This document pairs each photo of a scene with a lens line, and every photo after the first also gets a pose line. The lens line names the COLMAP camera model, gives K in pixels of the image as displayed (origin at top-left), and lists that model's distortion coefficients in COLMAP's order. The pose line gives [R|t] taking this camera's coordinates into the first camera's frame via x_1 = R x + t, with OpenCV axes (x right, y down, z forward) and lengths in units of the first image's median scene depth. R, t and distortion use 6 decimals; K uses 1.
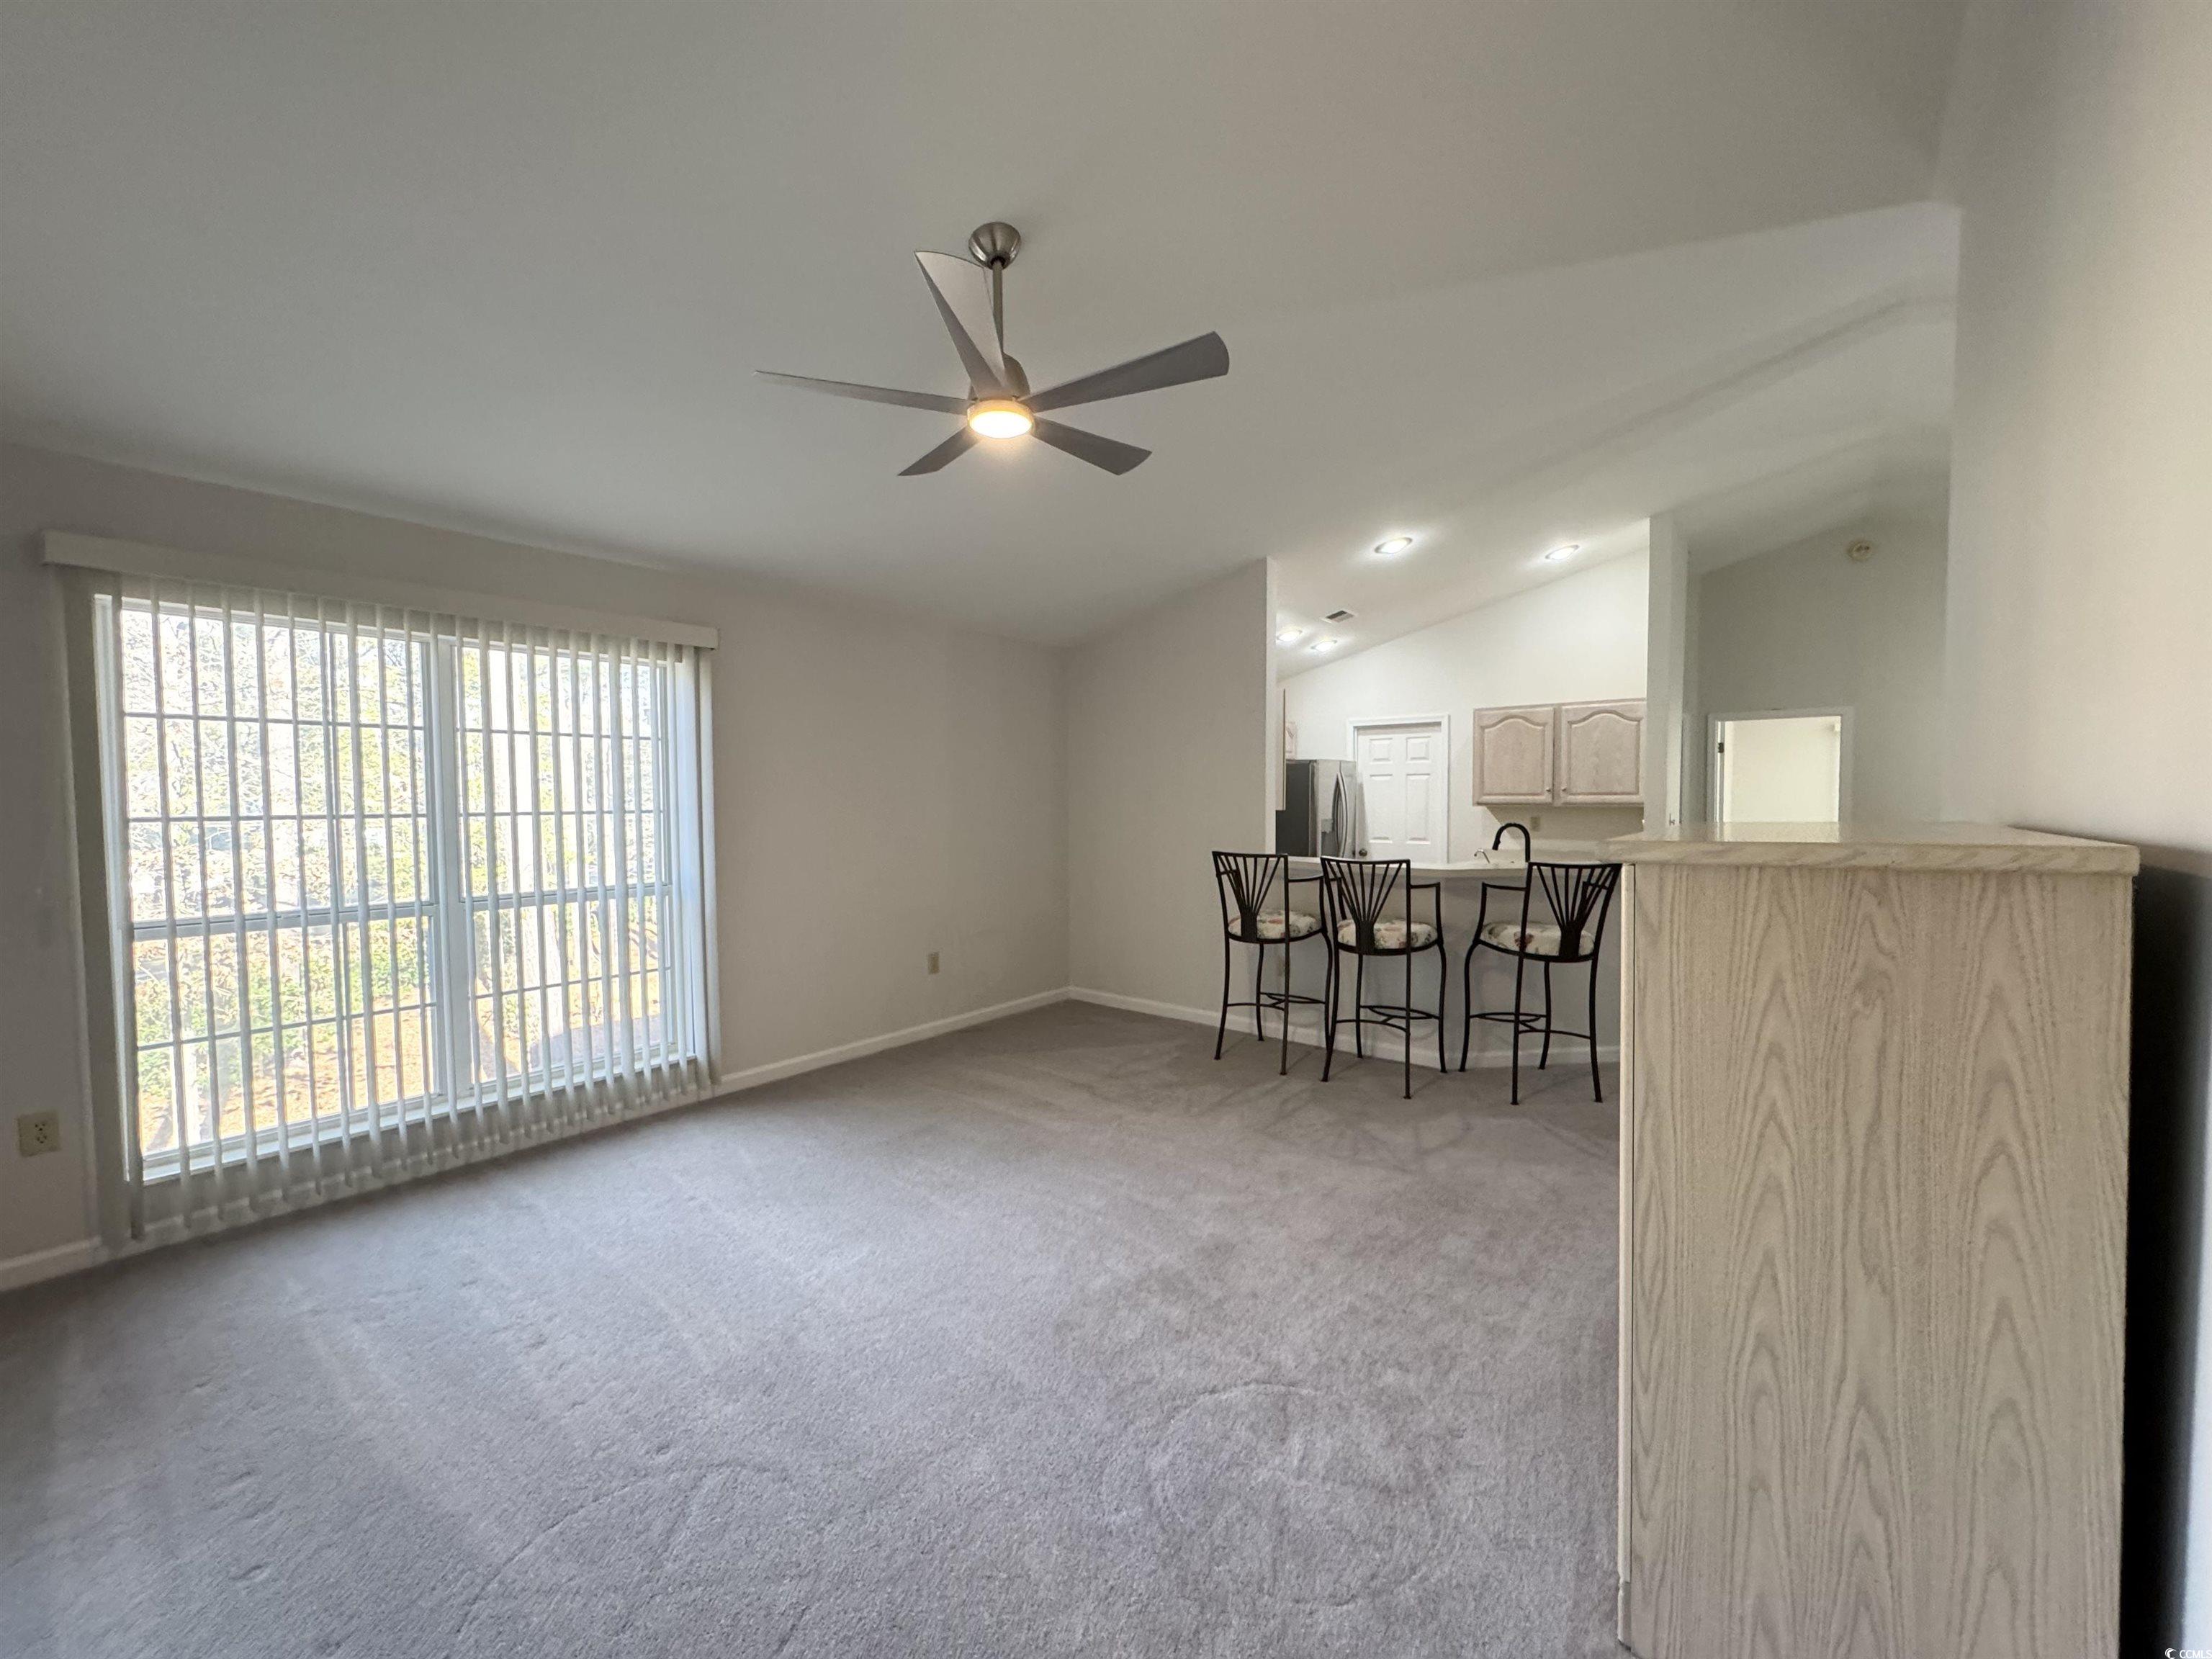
lens RADIAL K [[891.3, 0, 1118.9], [0, 891.3, 827.6], [0, 0, 1]] dist [0.011468, 0.000580]
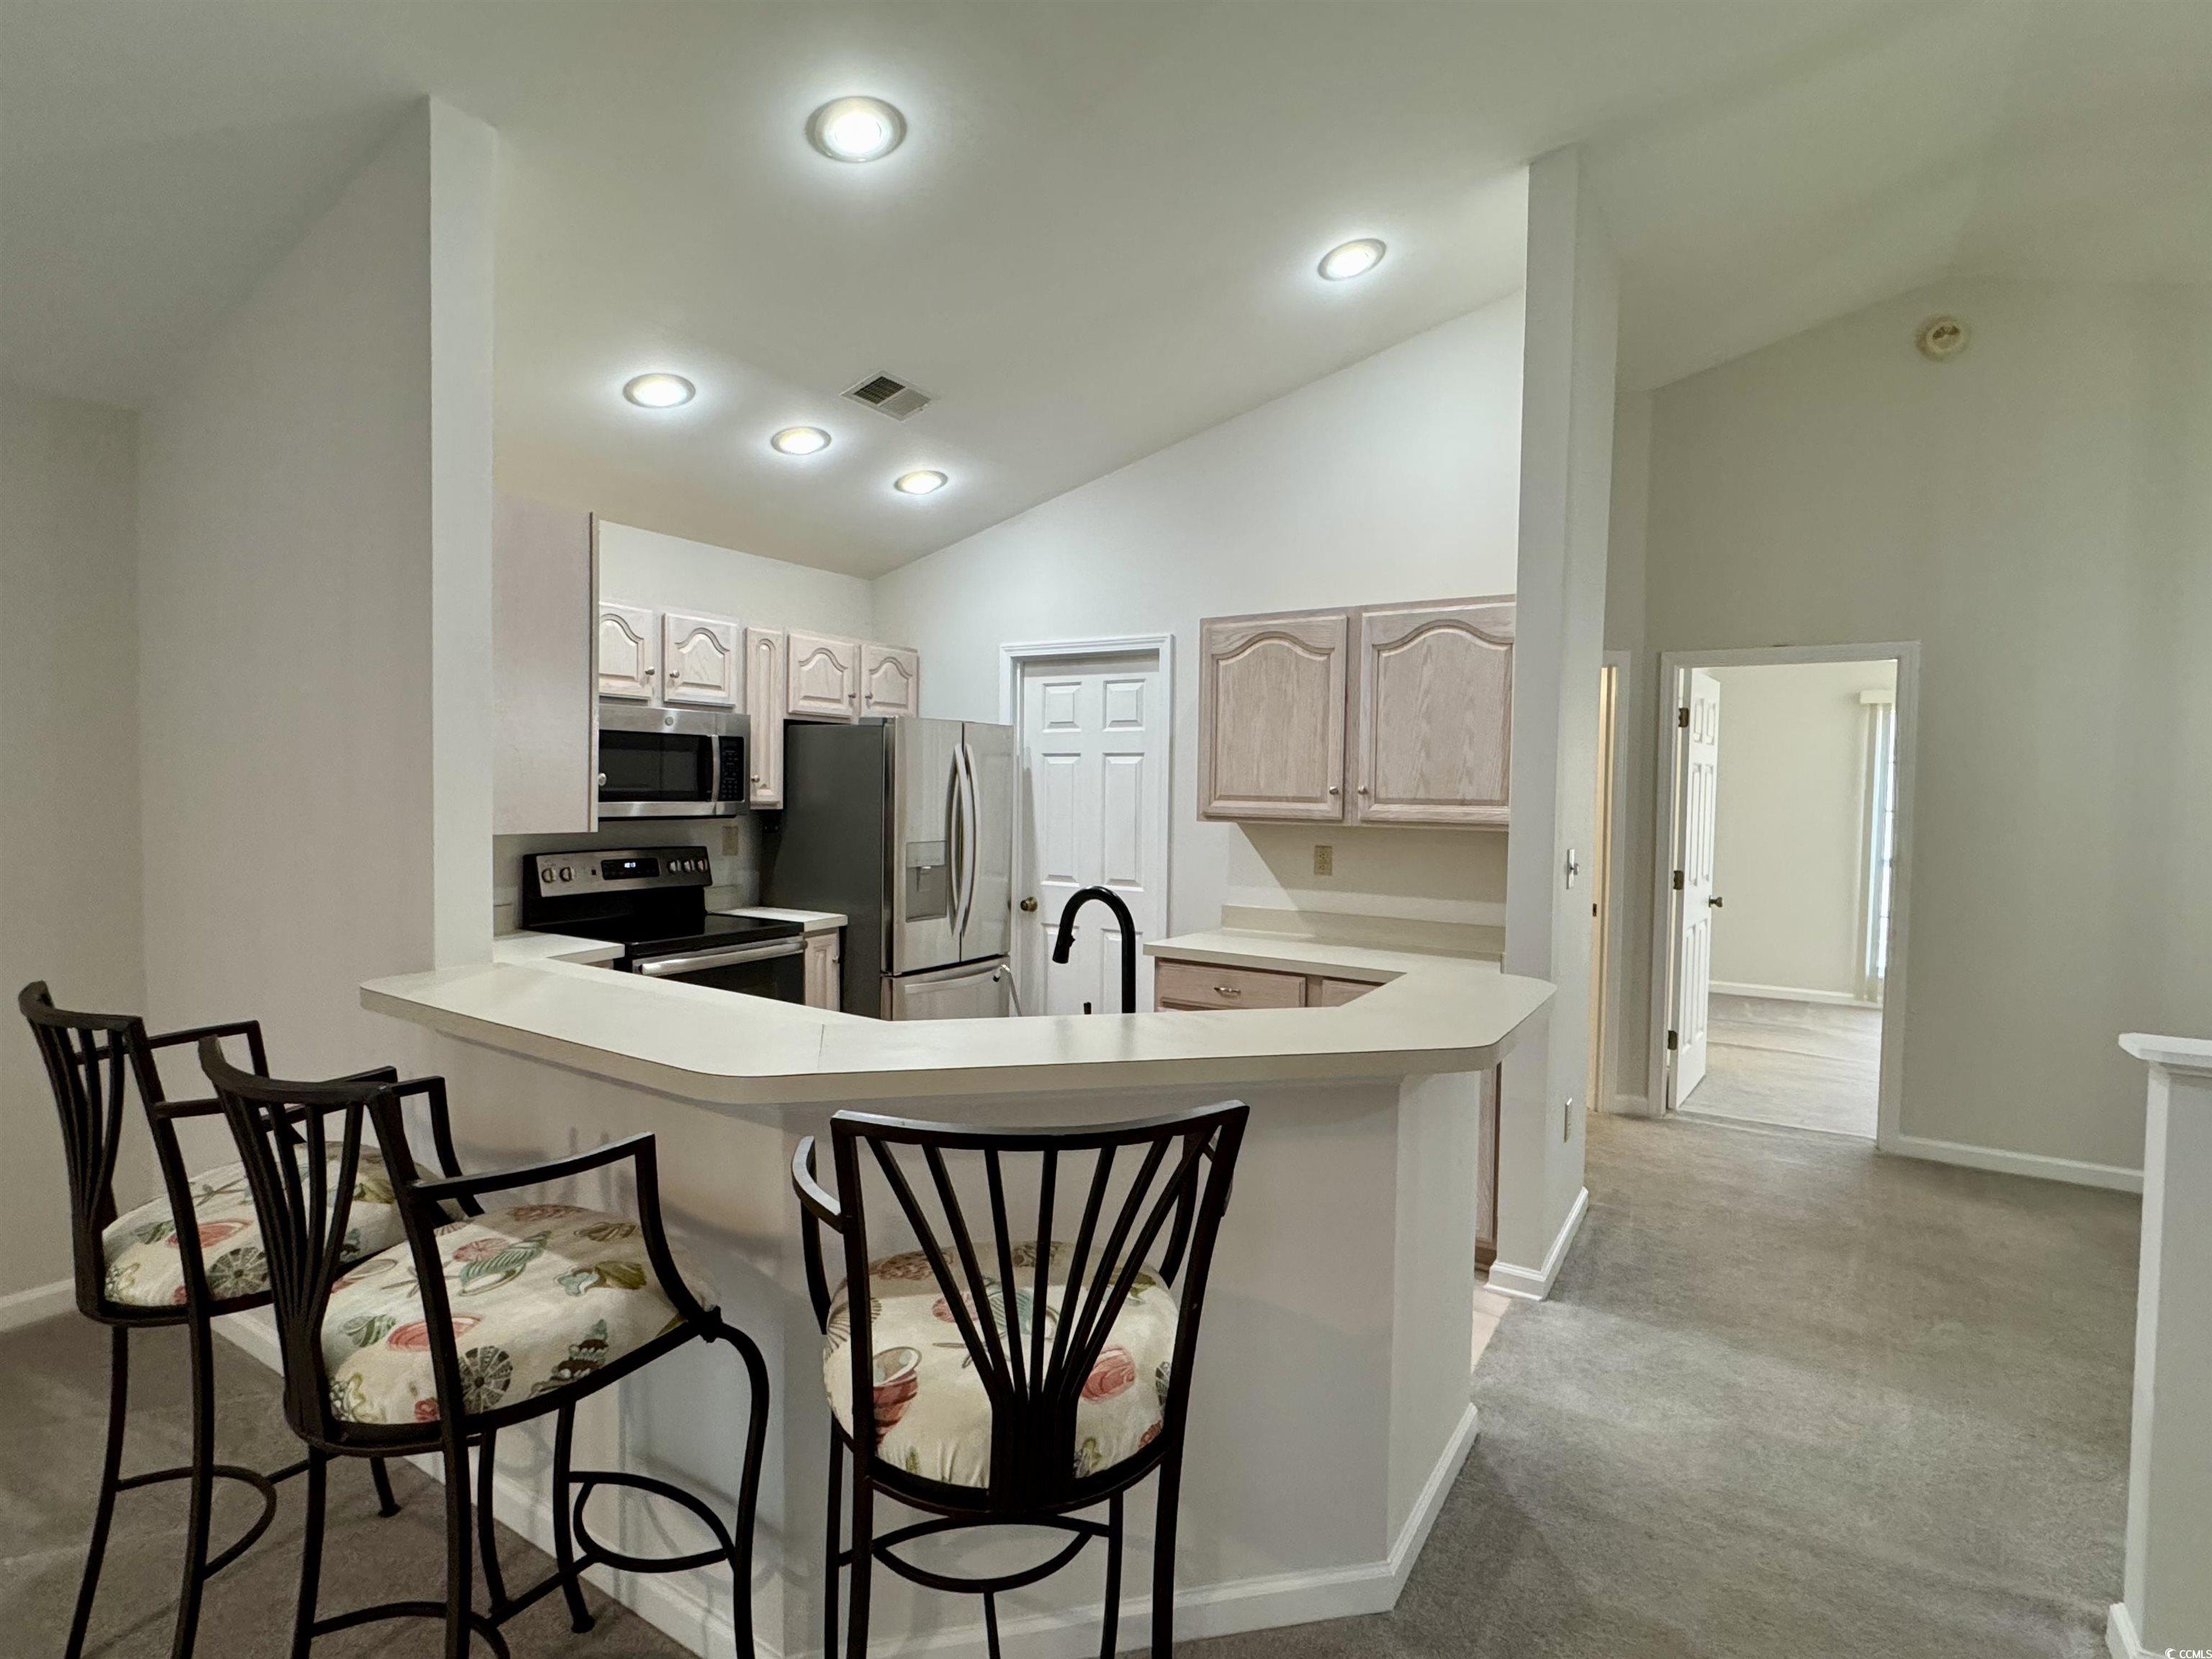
lens RADIAL K [[1116.2, 0, 1099.0], [0, 1116.2, 832.2], [0, 0, 1]] dist [-0.005322, 0.009070]
pose [[0.995135, 0.013869, 0.097543, 0.339728], [-0.014470, 0.999880, 0.005457, -0.024711], [-0.097456, -0.006842, 0.995216, 0.484669]]
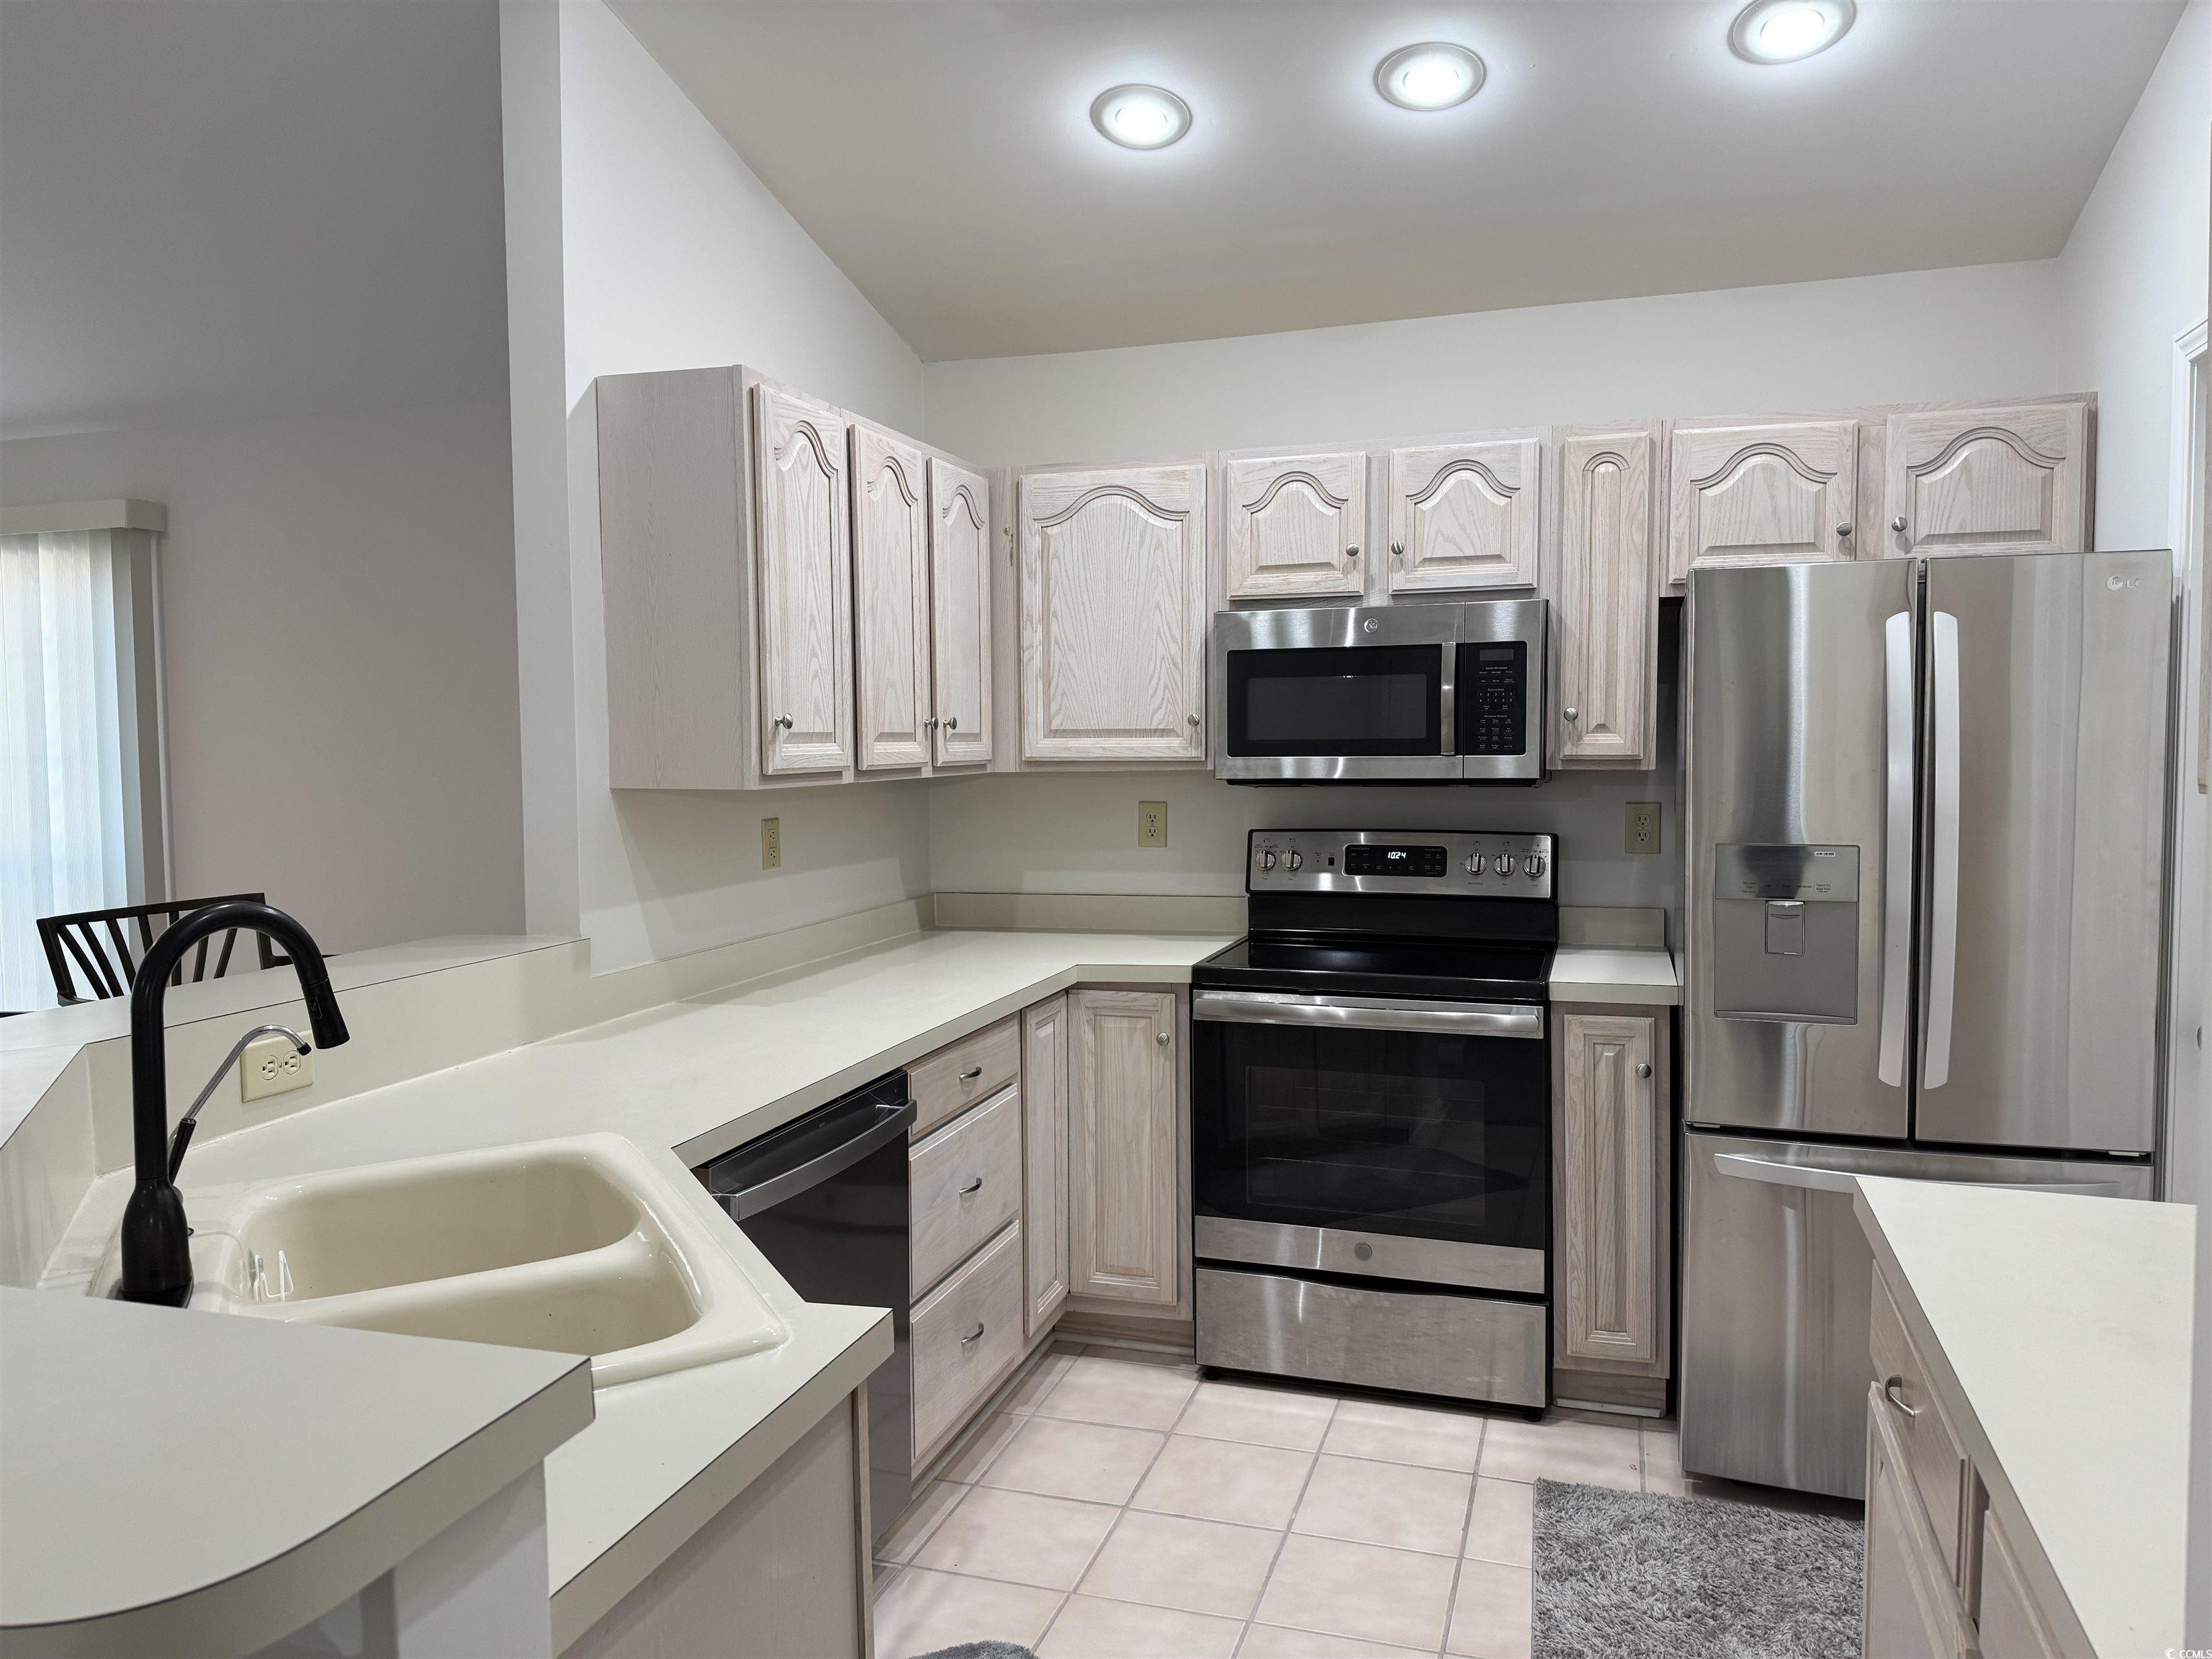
lens RADIAL K [[1544.3, 0, 1103.1], [0, 1544.3, 833.6], [0, 0, 1]] dist [0.067853, -0.062173]
pose [[0.333875, 0.060515, -0.940673, 0.695650], [-0.025207, 0.998153, 0.055266, -0.037645], [0.942280, 0.005259, 0.334784, 0.932675]]
